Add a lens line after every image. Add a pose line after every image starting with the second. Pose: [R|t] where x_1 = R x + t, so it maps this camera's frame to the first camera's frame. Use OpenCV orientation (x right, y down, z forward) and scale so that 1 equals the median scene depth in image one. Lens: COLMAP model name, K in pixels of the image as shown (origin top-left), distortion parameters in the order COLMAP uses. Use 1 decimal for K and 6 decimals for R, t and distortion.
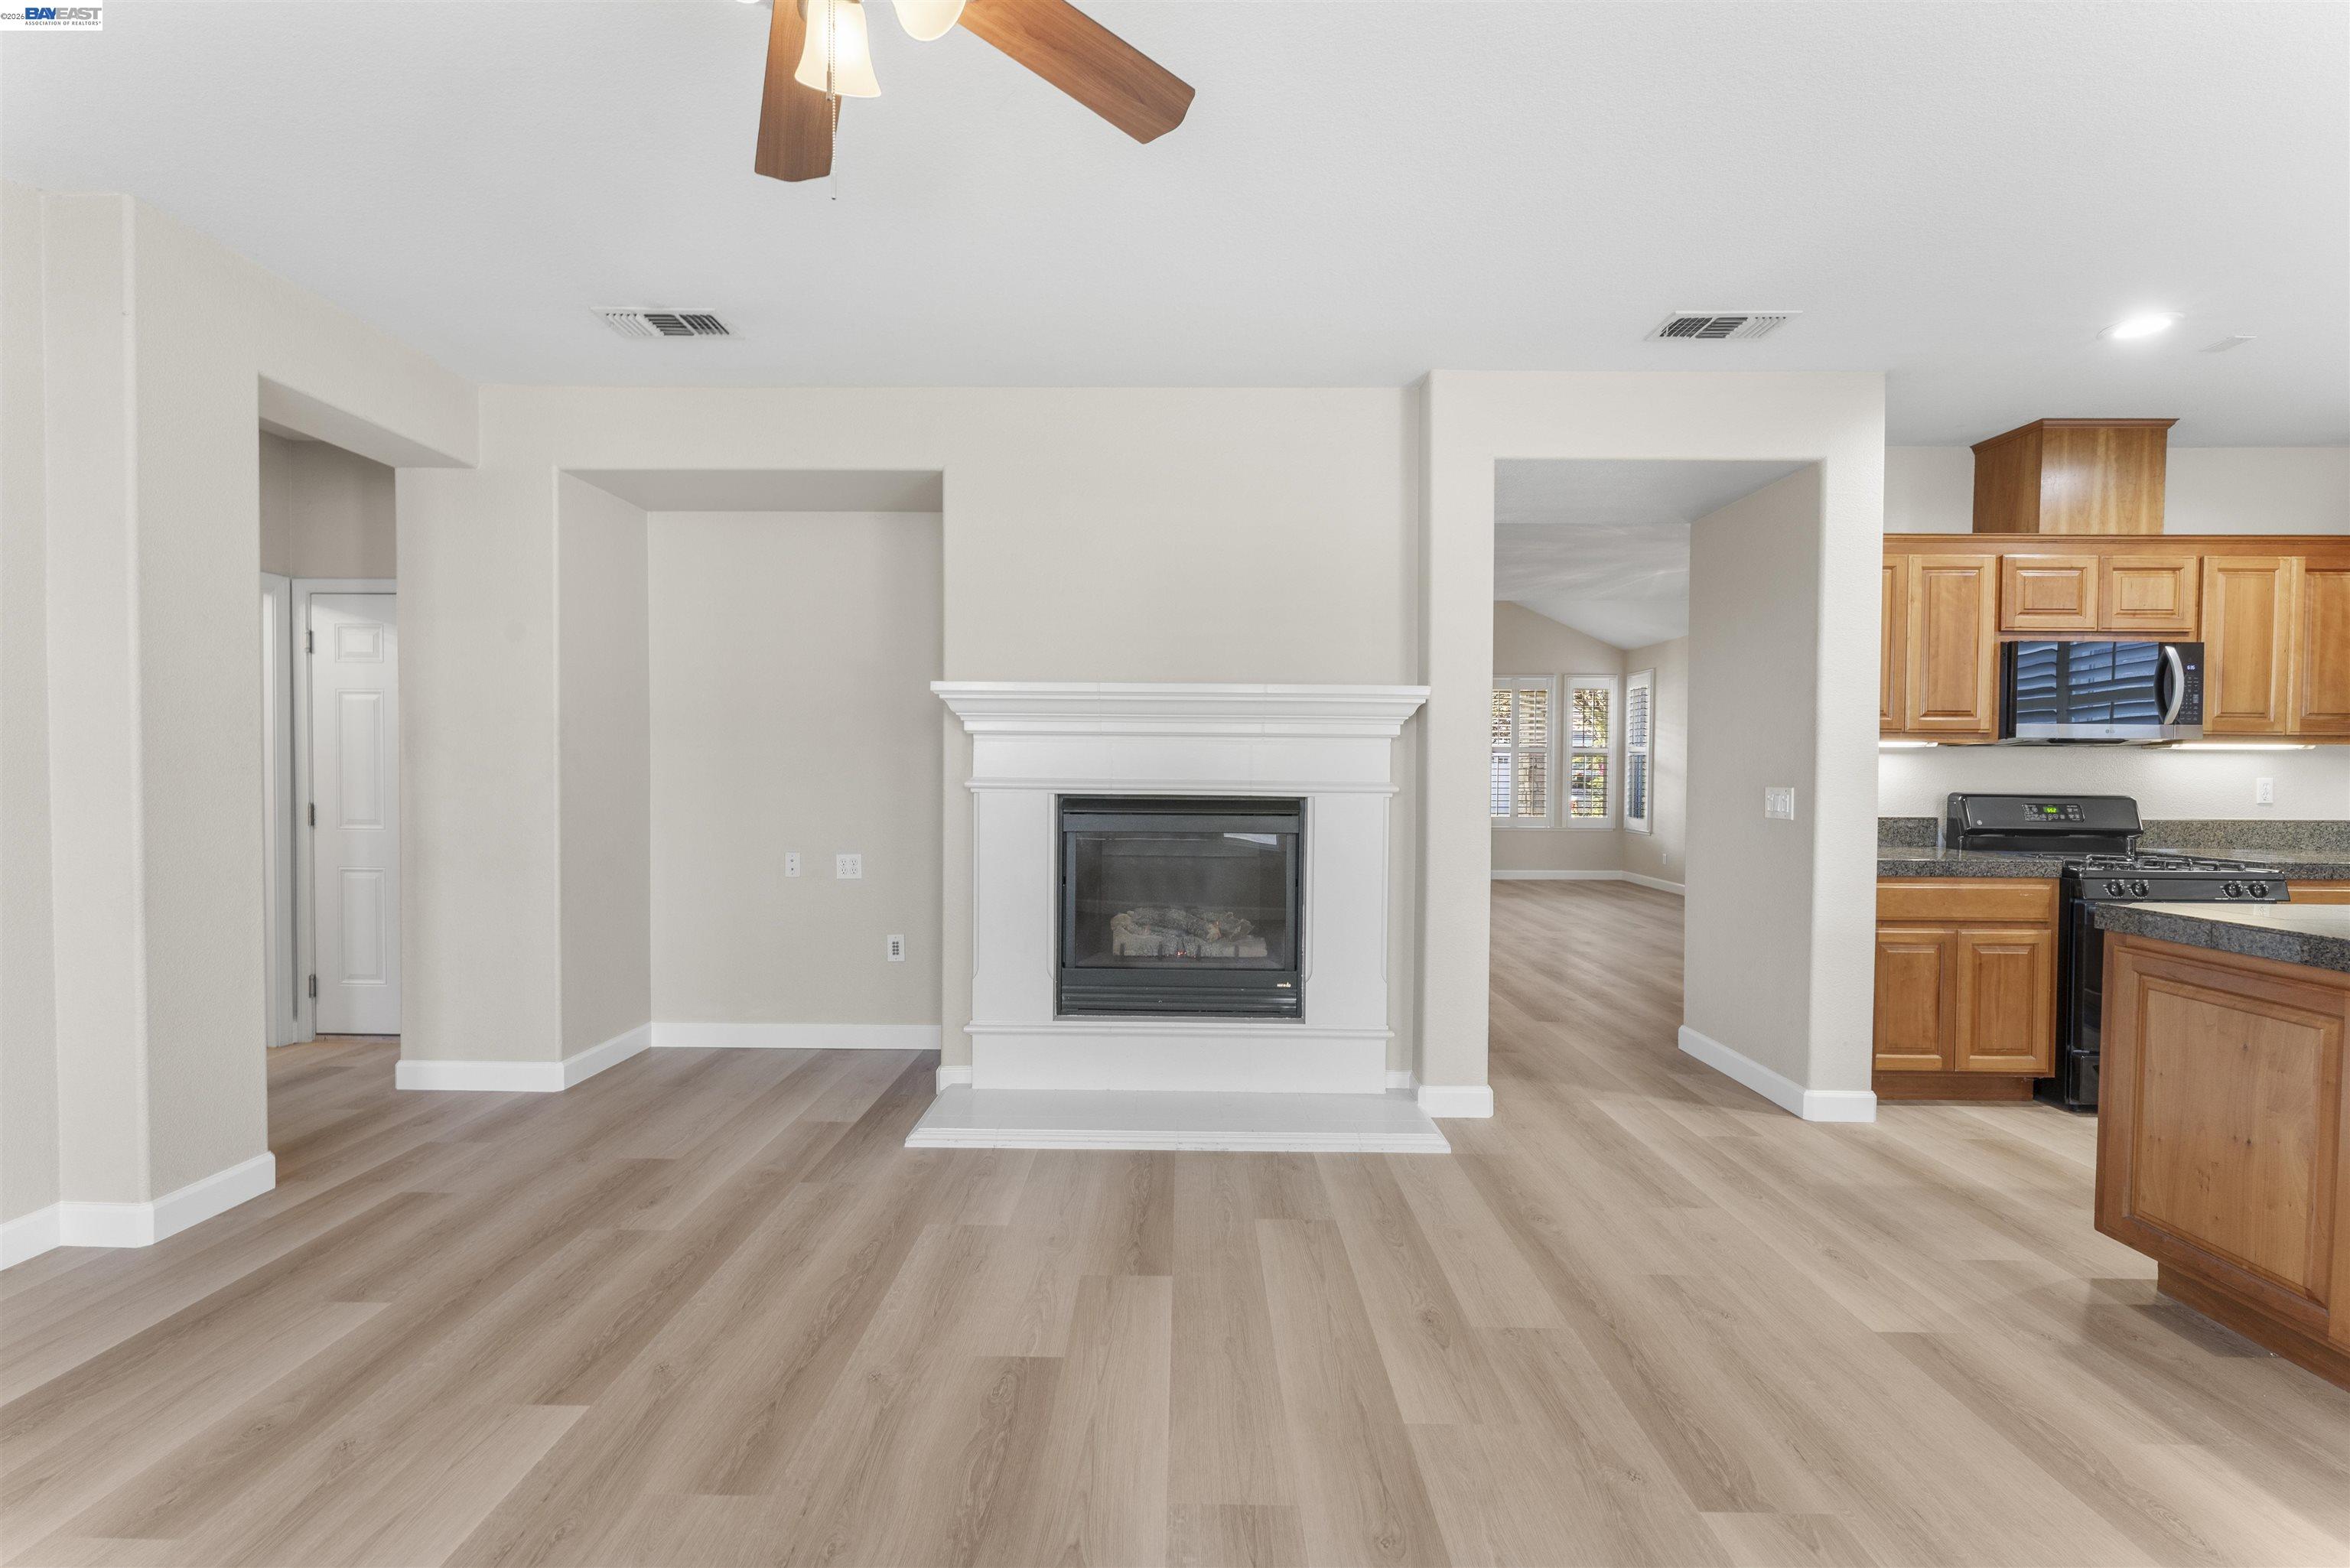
lens RADIAL K [[958.3, 0, 1164.0], [0, 958.3, 782.9], [0, 0, 1]] dist [-0.002866, 0.000503]
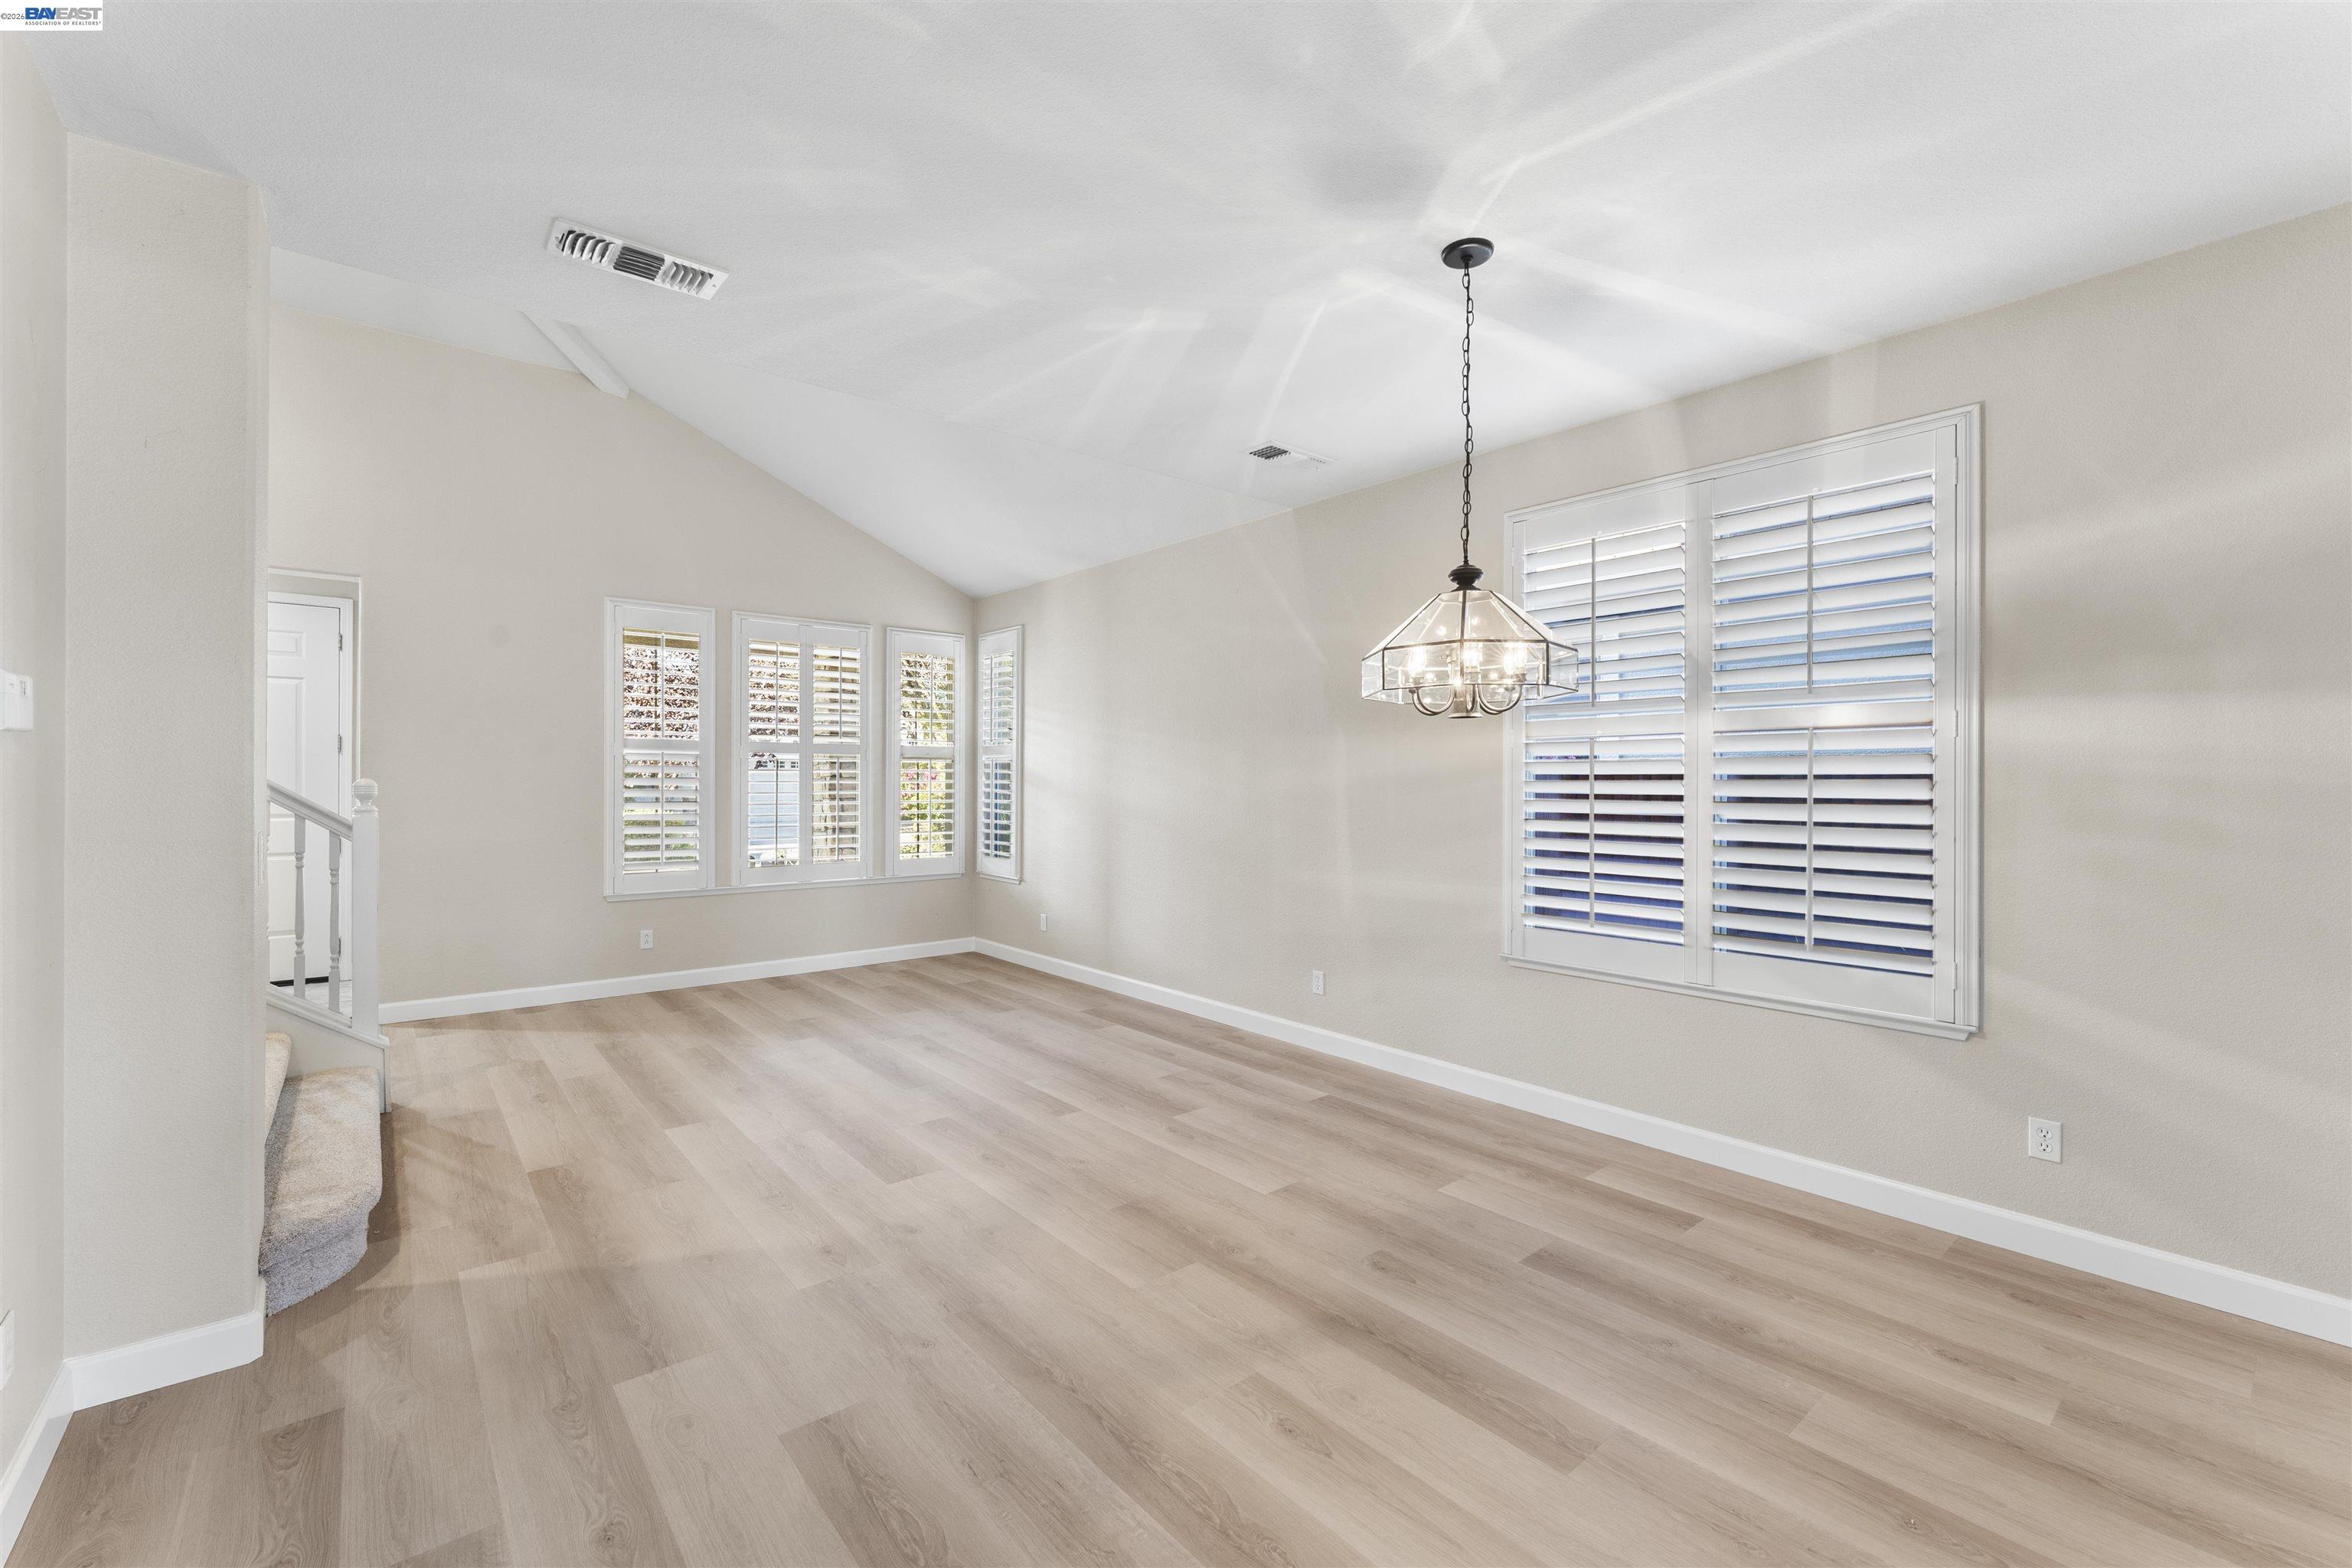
lens RADIAL K [[959.2, 0, 1194.7], [0, 959.2, 769.9], [0, 0, 1]] dist [-0.002866, 0.000503]
pose [[0.744509, 0.000231, 0.667612, 0.482696], [0.009430, 0.999897, -0.010861, -0.043230], [-0.667546, 0.014382, 0.744430, 1.285124]]
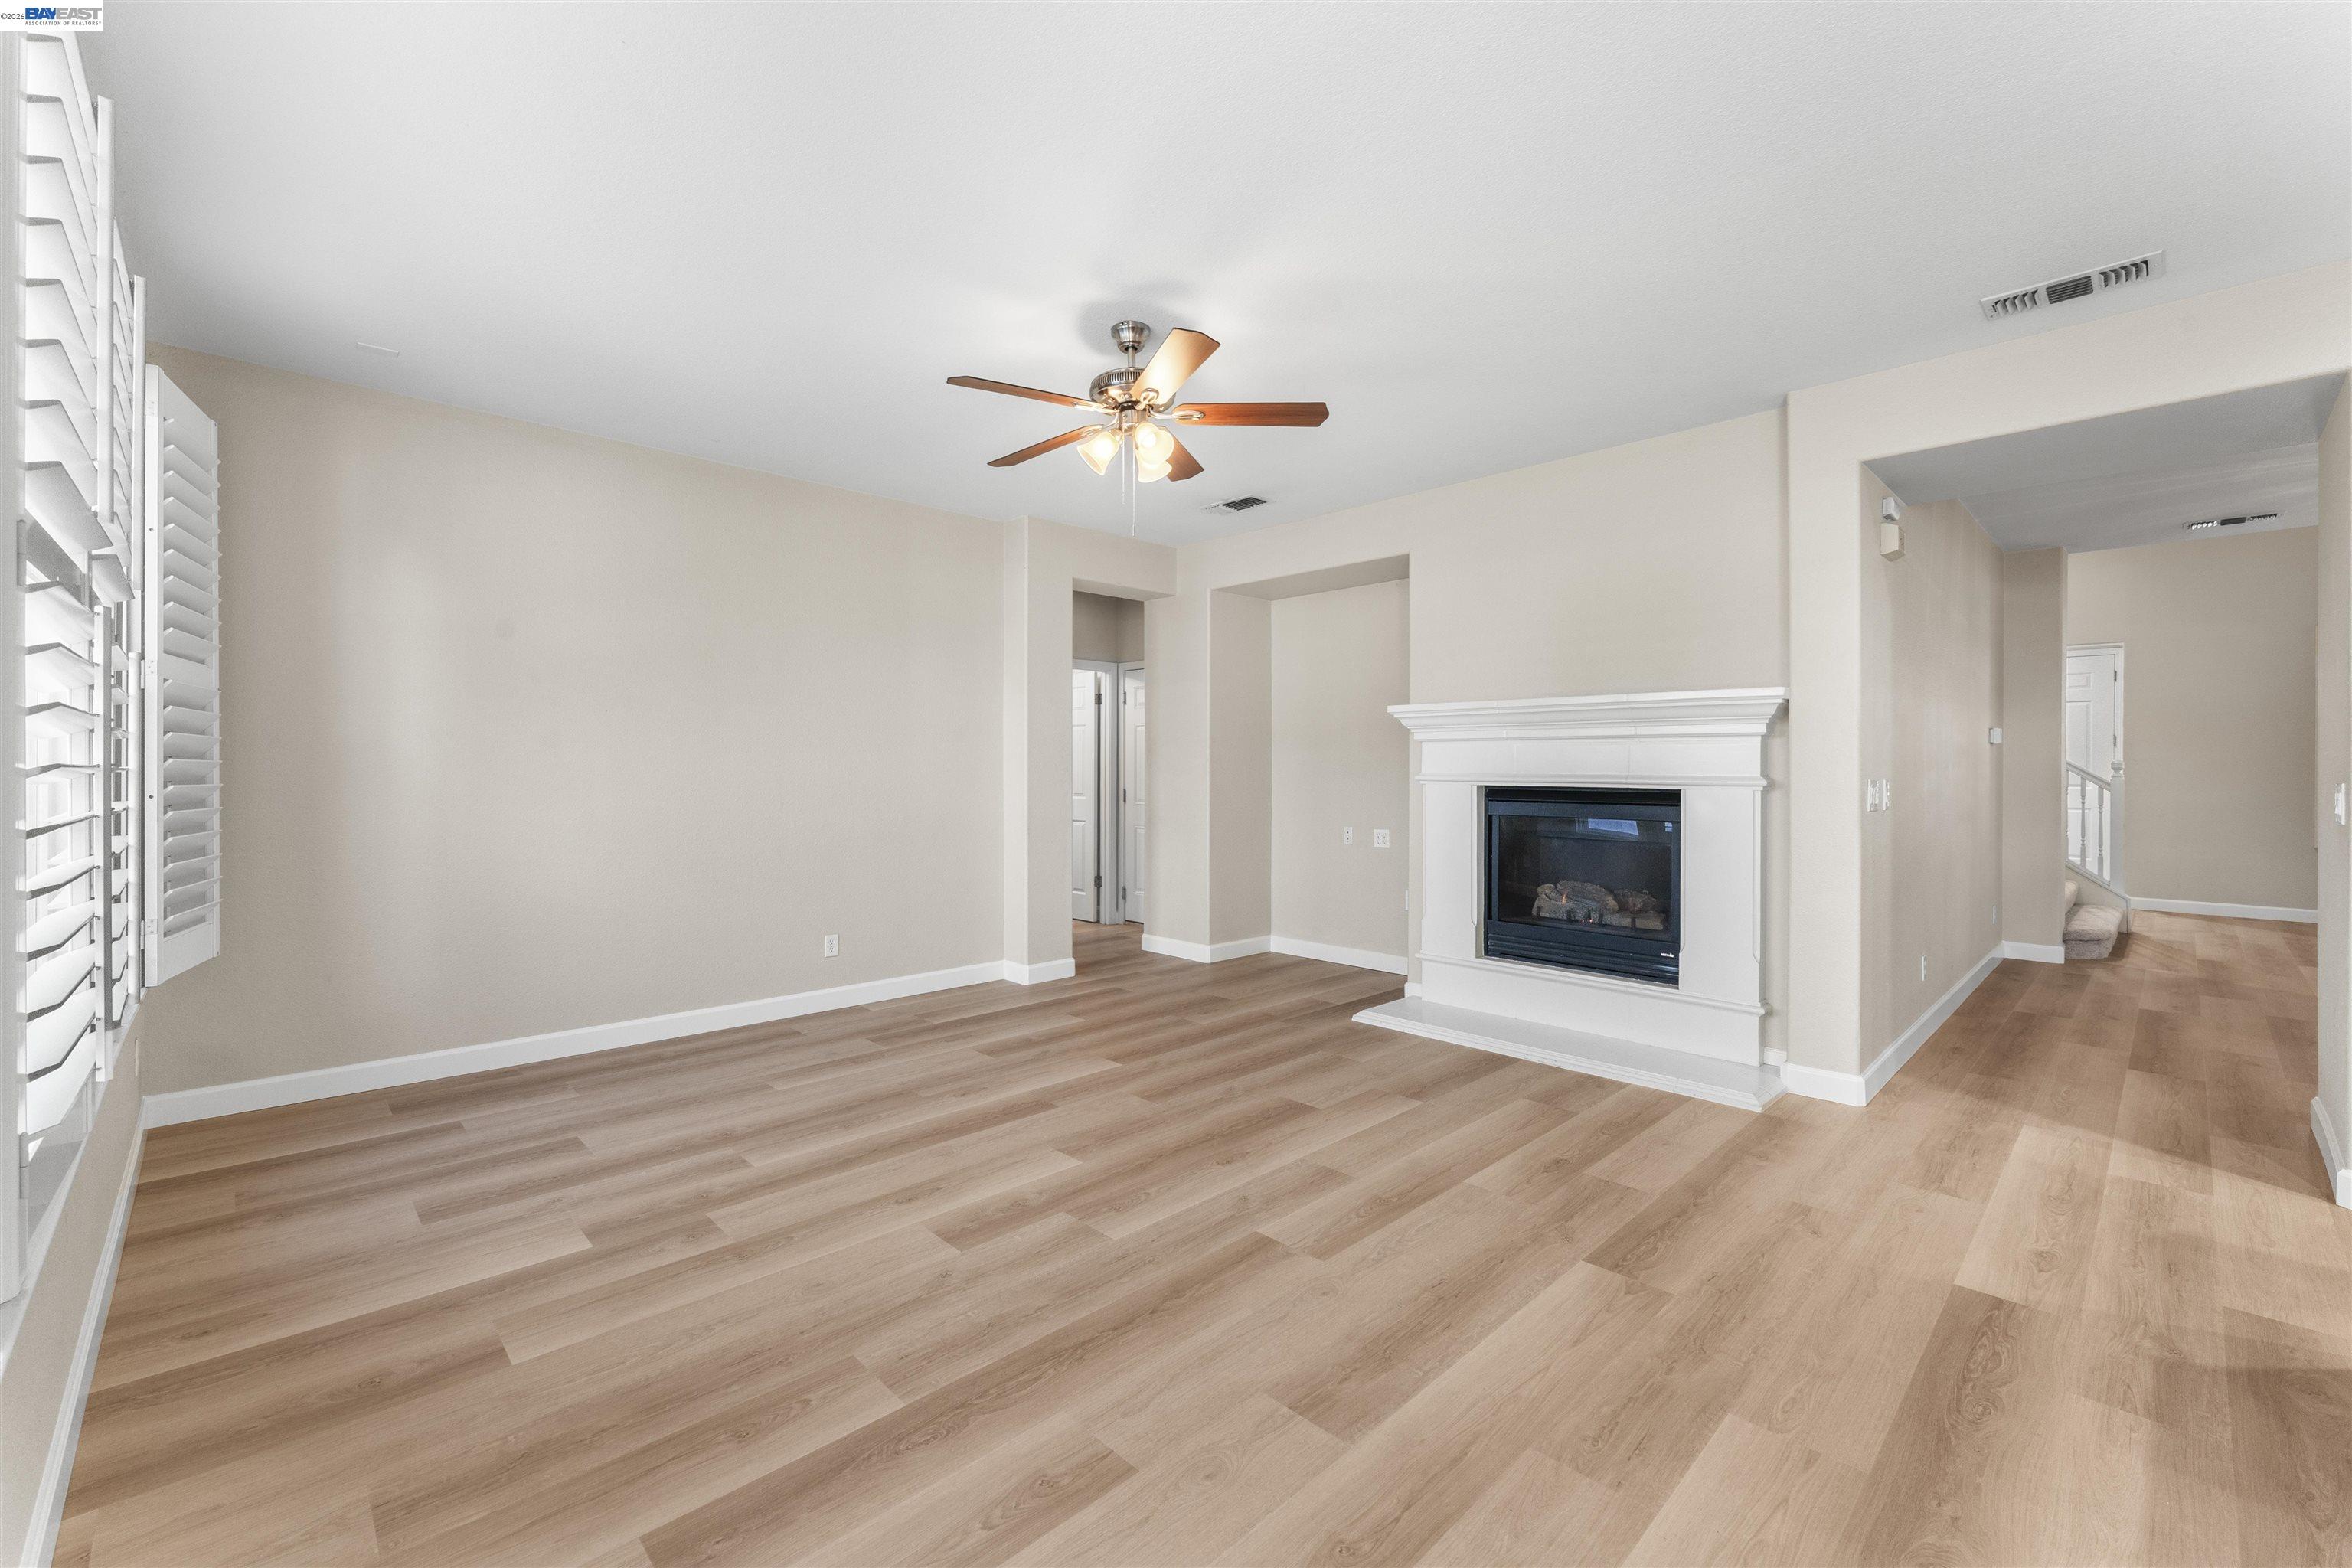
lens RADIAL K [[959.2, 0, 1181.6], [0, 959.2, 798.3], [0, 0, 1]] dist [-0.002866, 0.000503]
pose [[0.709337, 0.015219, -0.704705, 0.530205], [-0.005208, 0.999853, 0.016351, 0.007172], [0.704850, -0.007929, 0.709312, -0.228906]]
